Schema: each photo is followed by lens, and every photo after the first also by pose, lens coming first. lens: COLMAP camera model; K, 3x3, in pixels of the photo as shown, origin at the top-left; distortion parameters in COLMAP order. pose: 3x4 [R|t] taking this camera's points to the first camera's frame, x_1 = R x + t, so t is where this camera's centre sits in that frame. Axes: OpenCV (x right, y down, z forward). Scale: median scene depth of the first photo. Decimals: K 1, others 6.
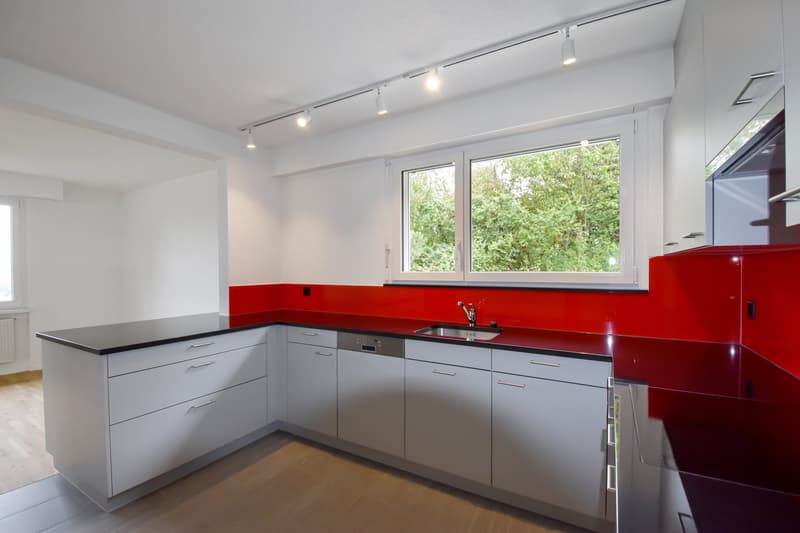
lens RADIAL K [[352.9, 0, 400.8], [0, 352.9, 276.0], [0, 0, 1]] dist [-0.001767, -0.000611]
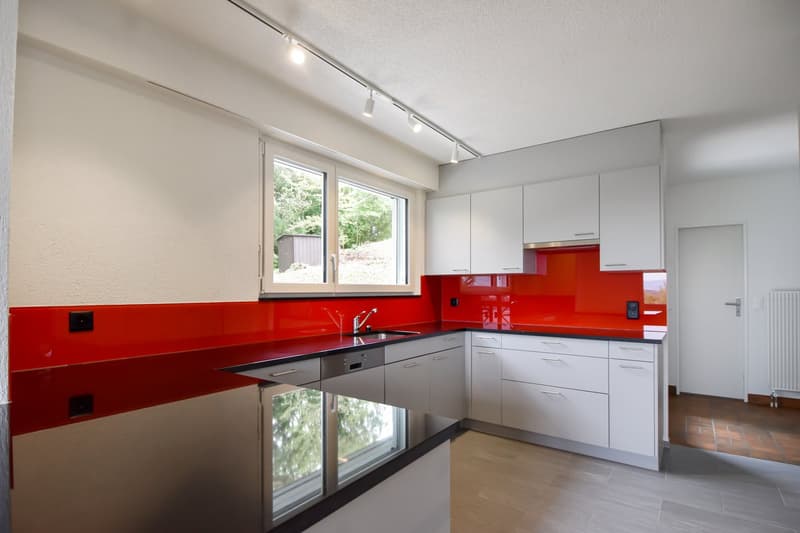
lens RADIAL K [[387.4, 0, 412.6], [0, 387.4, 287.7], [0, 0, 1]] dist [0.002771, 0.000273]
pose [[0.092185, 0.006554, 0.995720, -1.058234], [0.019587, 0.999773, -0.008394, 0.017873], [-0.995549, 0.020277, 0.092035, 0.766842]]
